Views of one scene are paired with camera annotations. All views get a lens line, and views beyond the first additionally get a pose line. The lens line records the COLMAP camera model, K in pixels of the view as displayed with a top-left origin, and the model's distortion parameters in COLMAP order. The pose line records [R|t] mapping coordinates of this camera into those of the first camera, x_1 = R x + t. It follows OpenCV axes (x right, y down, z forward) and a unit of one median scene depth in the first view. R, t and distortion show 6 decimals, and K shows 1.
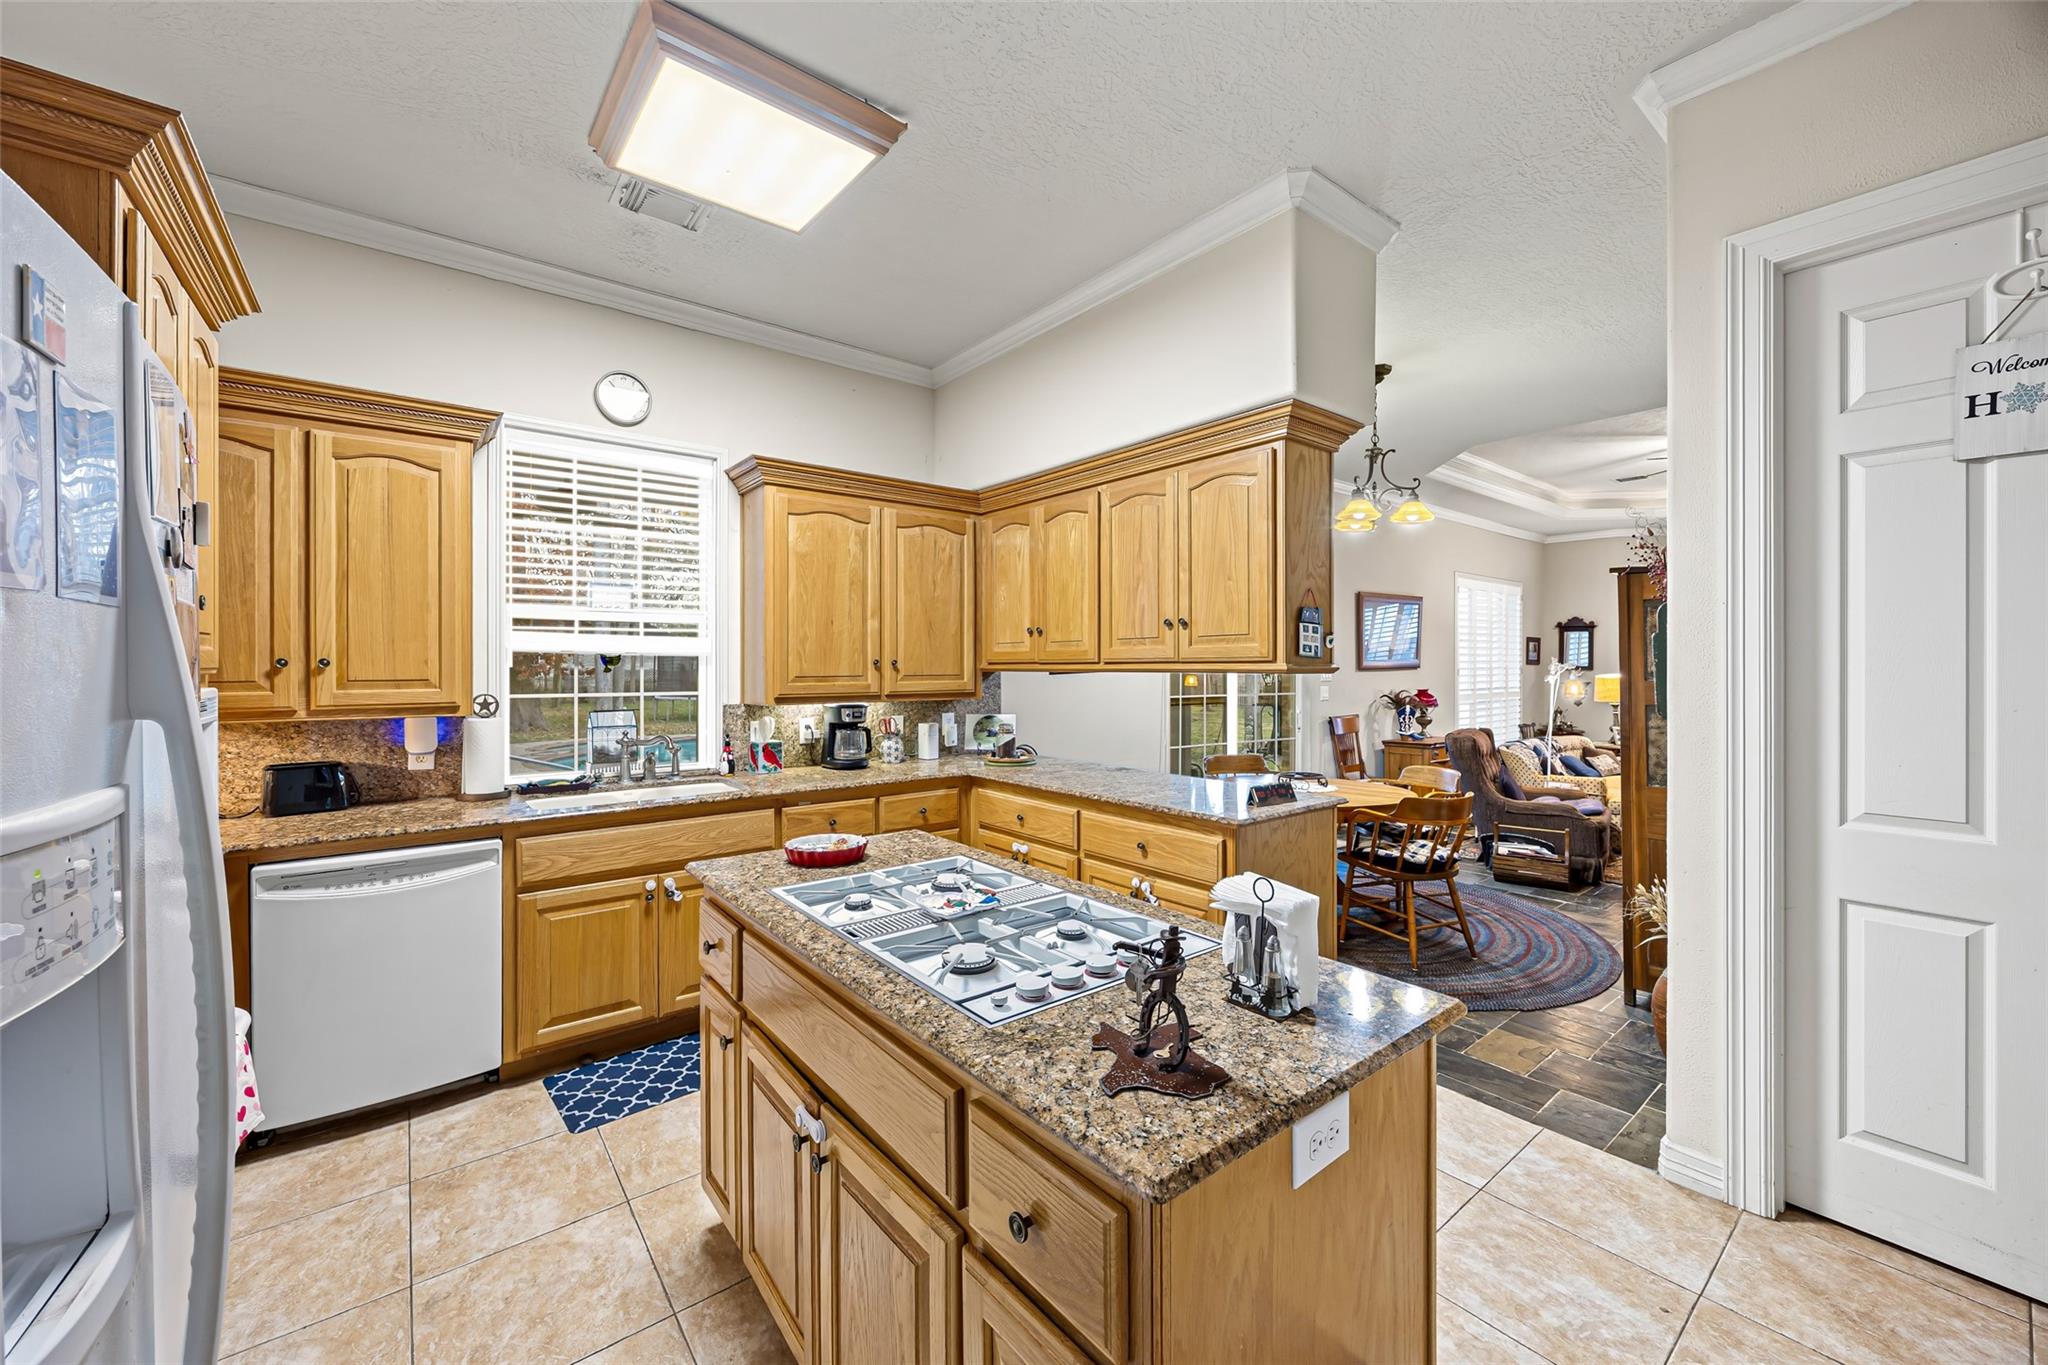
lens RADIAL K [[786.8, 0, 1007.2], [0, 786.8, 670.8], [0, 0, 1]] dist [-0.001326, -0.000261]
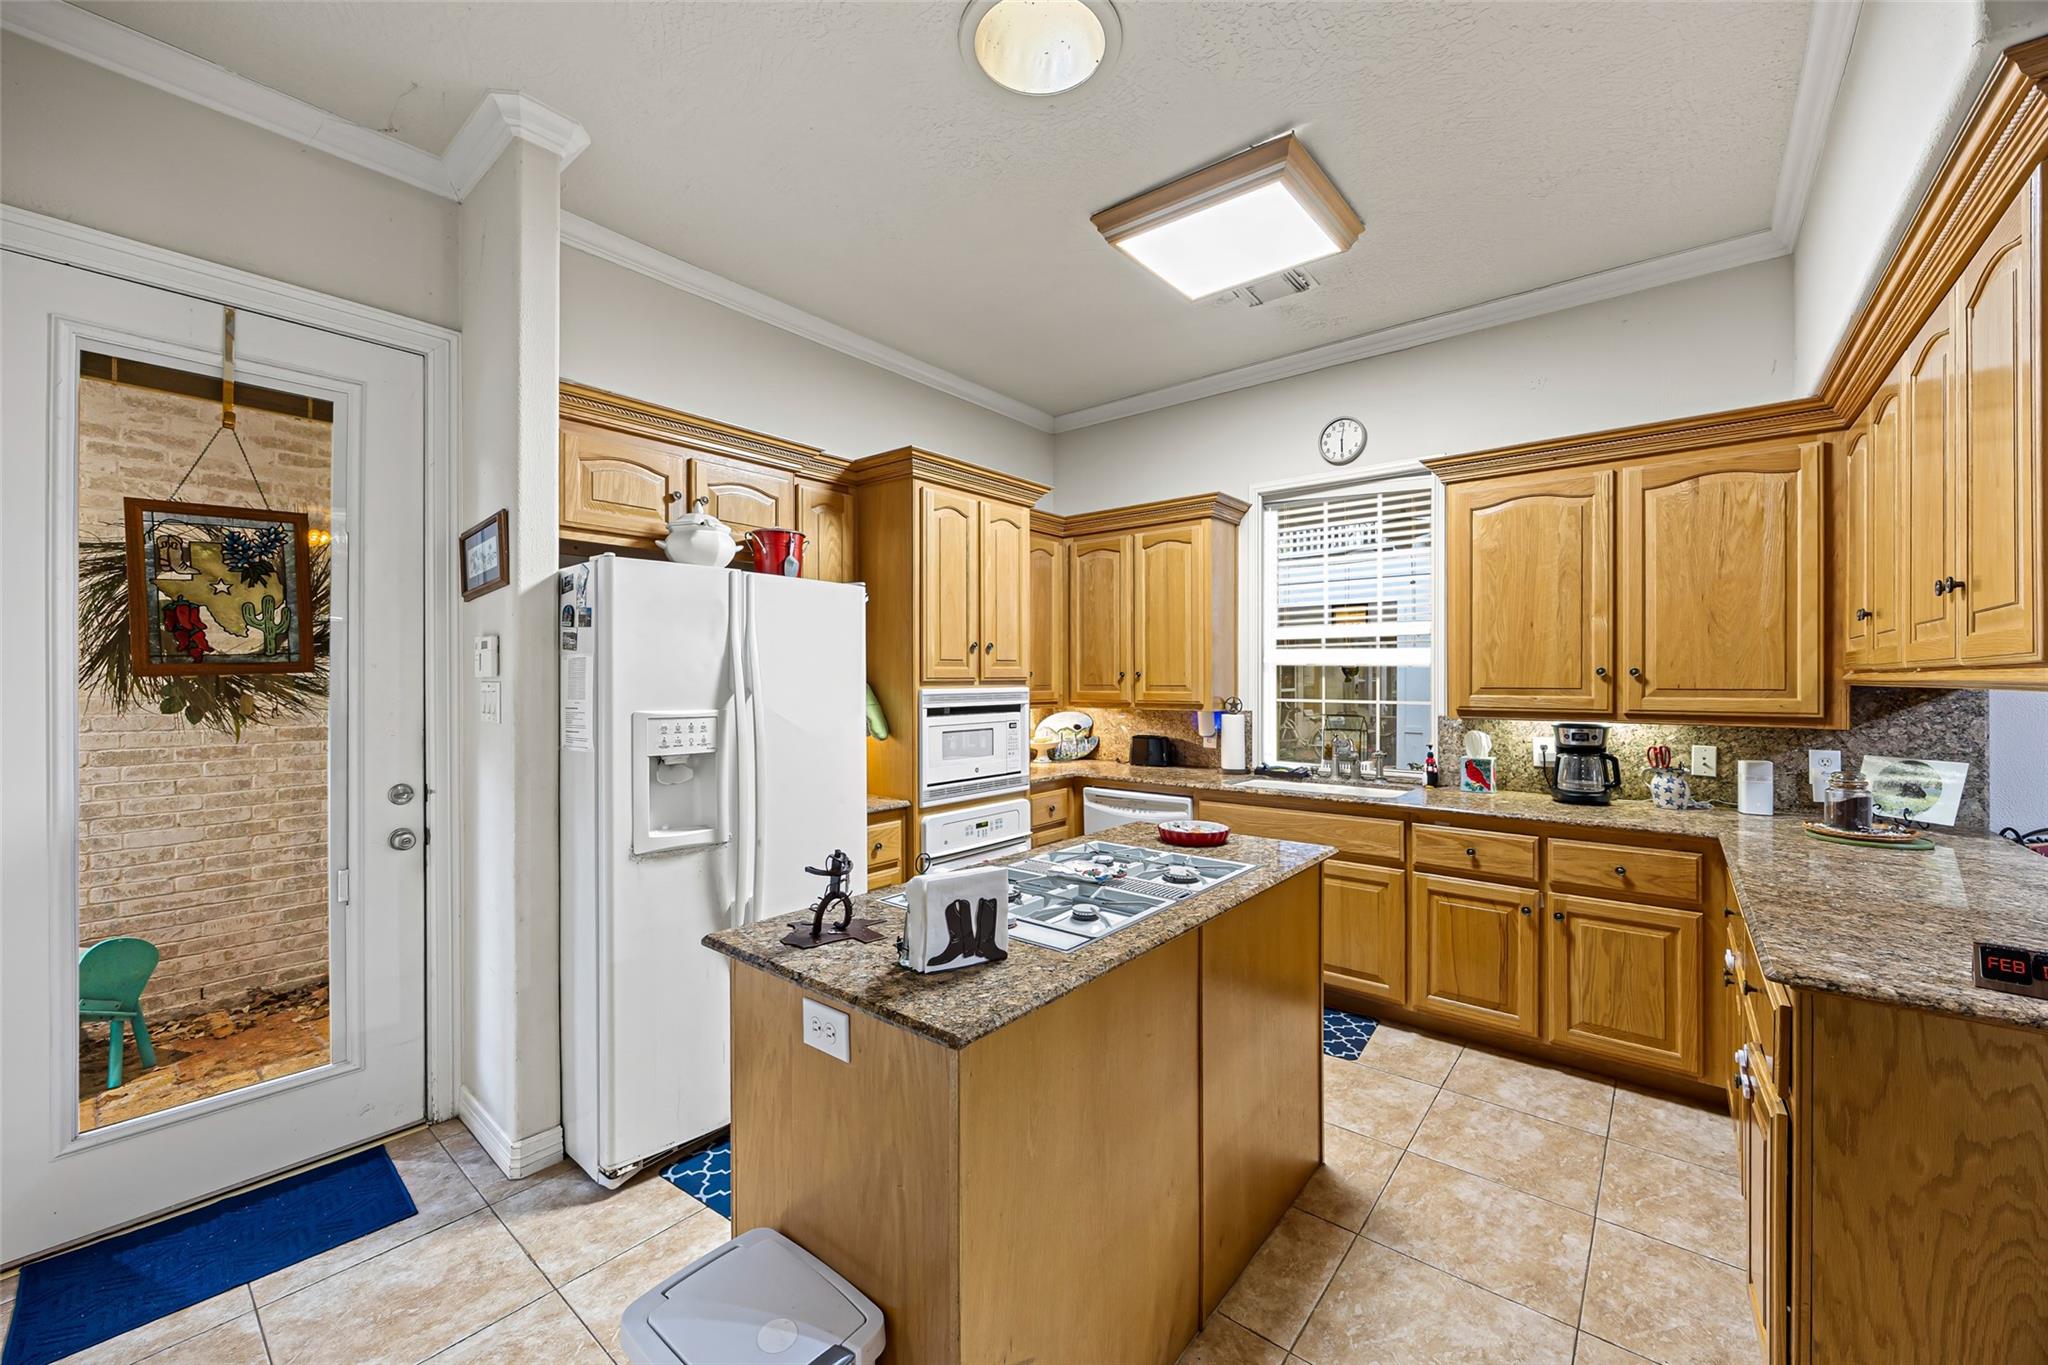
lens RADIAL K [[786.8, 0, 1023.3], [0, 786.8, 678.3], [0, 0, 1]] dist [-0.001326, -0.000261]
pose [[0.219366, 0.001080, -0.975642, 0.499772], [-0.006873, 0.999976, -0.000438, 0.000449], [0.975618, 0.006802, 0.219368, 0.292391]]
